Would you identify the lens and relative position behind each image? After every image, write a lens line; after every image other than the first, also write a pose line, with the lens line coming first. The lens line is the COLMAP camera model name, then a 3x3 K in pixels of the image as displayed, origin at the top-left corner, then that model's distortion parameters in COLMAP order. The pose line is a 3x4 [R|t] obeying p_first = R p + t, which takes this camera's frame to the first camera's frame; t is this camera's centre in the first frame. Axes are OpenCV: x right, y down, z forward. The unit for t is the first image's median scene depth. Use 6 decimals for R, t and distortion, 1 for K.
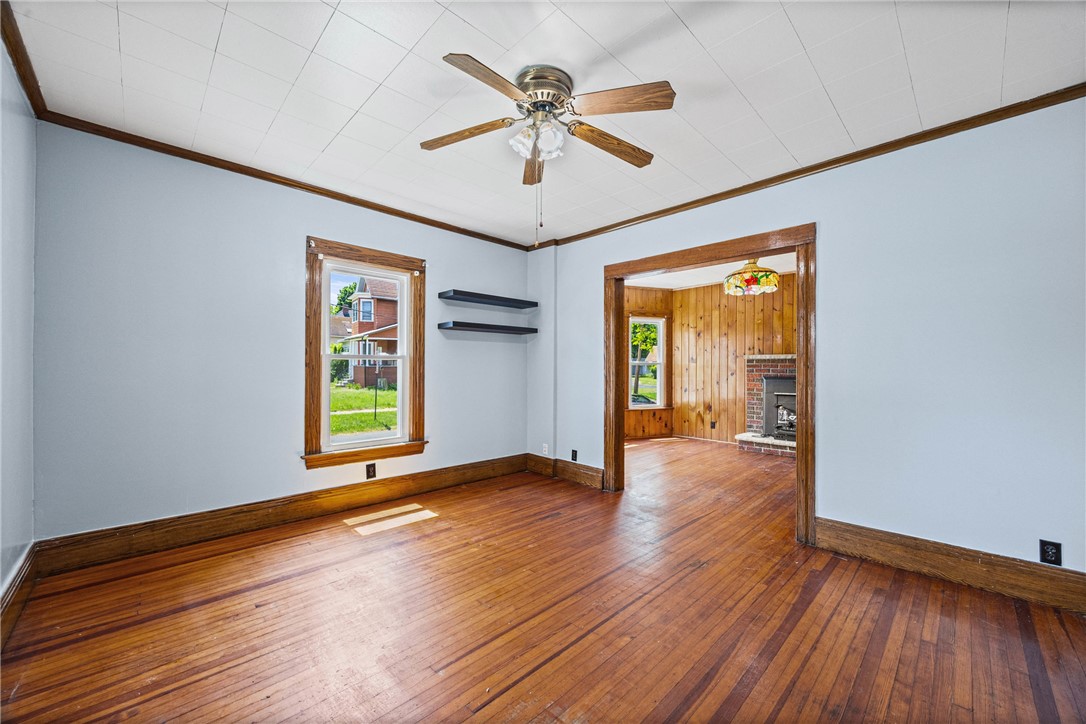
lens RADIAL K [[420.0, 0, 544.1], [0, 420.0, 365.1], [0, 0, 1]] dist [0.000059, -0.000368]
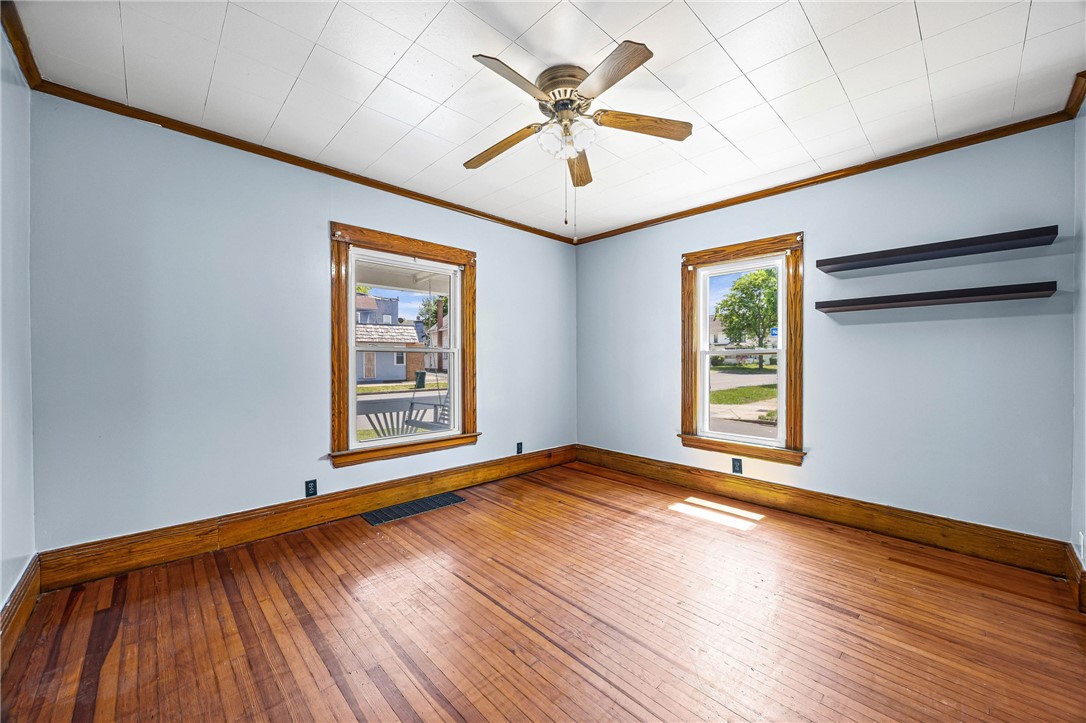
lens RADIAL K [[419.7, 0, 552.6], [0, 419.7, 361.3], [0, 0, 1]] dist [-0.000568, -0.000073]
pose [[-0.007467, -0.002481, -0.999969, 0.650100], [0.004460, 0.999987, -0.002514, 0.003427], [0.999962, -0.004479, -0.007456, 0.622482]]
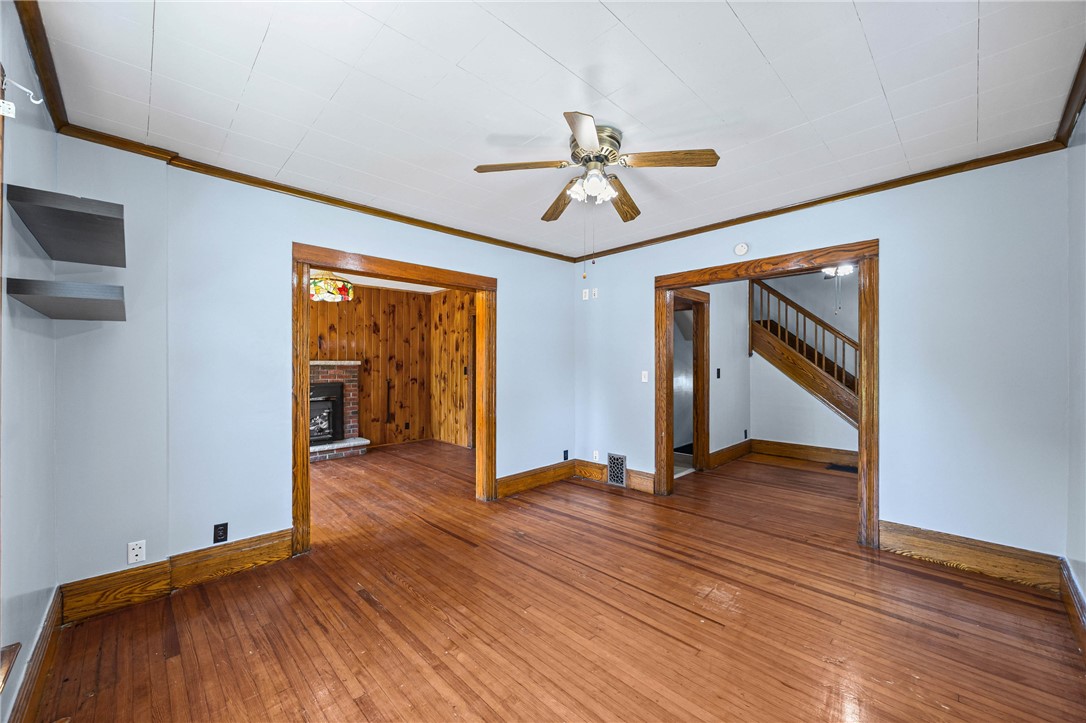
lens RADIAL K [[419.7, 0, 552.6], [0, 419.7, 361.3], [0, 0, 1]] dist [-0.000568, -0.000073]
pose [[-0.008847, 0.003181, 0.999956, -0.723136], [-0.002717, 0.999991, -0.003205, -0.040566], [-0.999957, -0.002745, -0.008838, 0.716860]]
